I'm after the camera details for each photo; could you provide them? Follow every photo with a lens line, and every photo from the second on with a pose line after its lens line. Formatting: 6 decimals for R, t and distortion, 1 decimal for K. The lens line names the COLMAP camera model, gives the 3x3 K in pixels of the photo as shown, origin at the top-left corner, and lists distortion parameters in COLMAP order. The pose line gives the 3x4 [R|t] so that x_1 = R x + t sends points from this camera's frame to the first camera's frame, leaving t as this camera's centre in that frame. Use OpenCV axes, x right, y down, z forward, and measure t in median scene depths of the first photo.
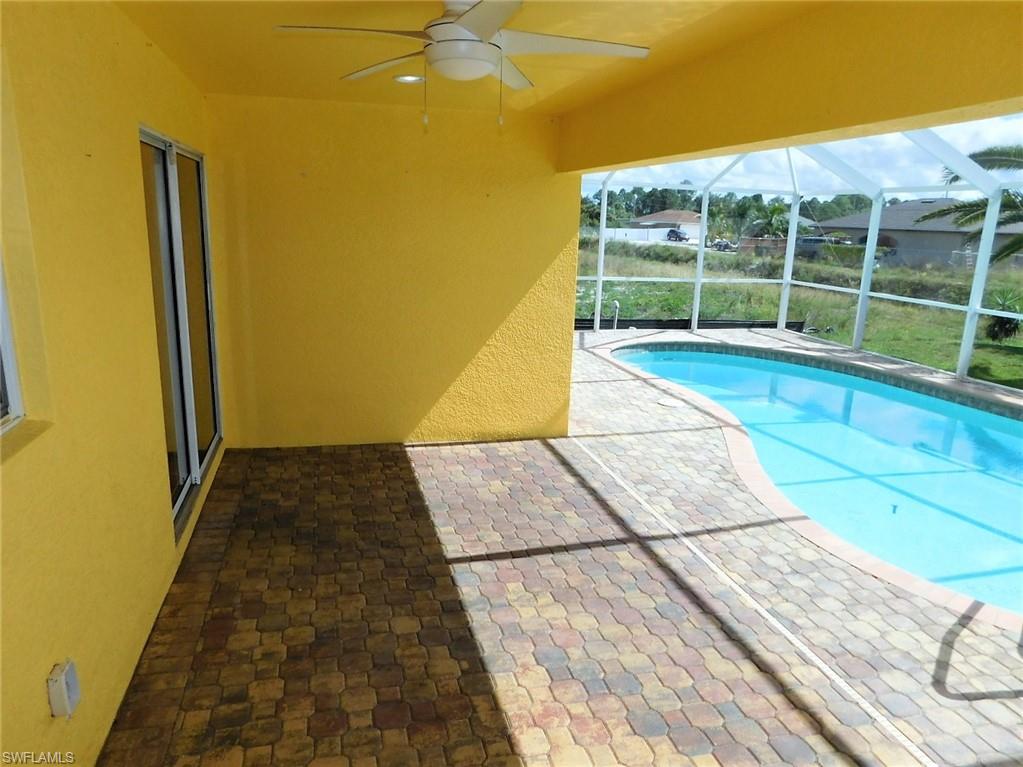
lens RADIAL K [[688.4, 0, 511.5], [0, 688.4, 383.5], [0, 0, 1]] dist [-0.061661, 0.073201]
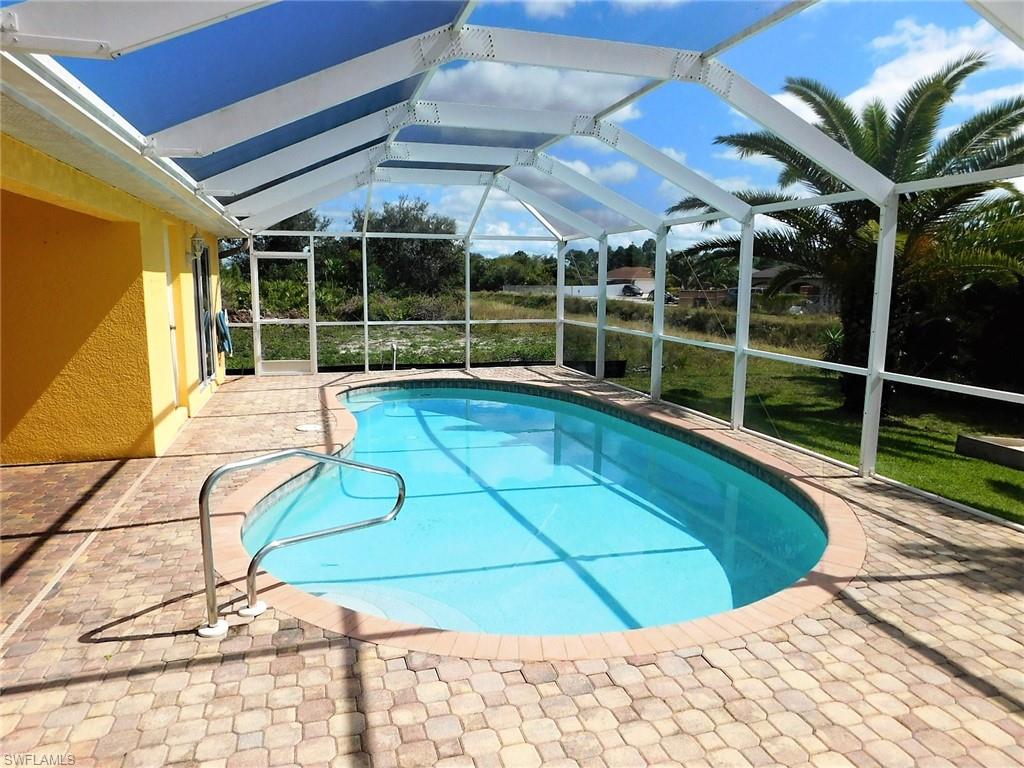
lens RADIAL K [[670.1, 0, 512.0], [0, 670.1, 384.0], [0, 0, 1]] dist [-0.080098, 0.066689]
pose [[0.999171, -0.032731, 0.024194, 0.668763], [0.034605, 0.996066, -0.081581, 0.070931], [-0.021428, 0.082351, 0.996373, -0.073654]]
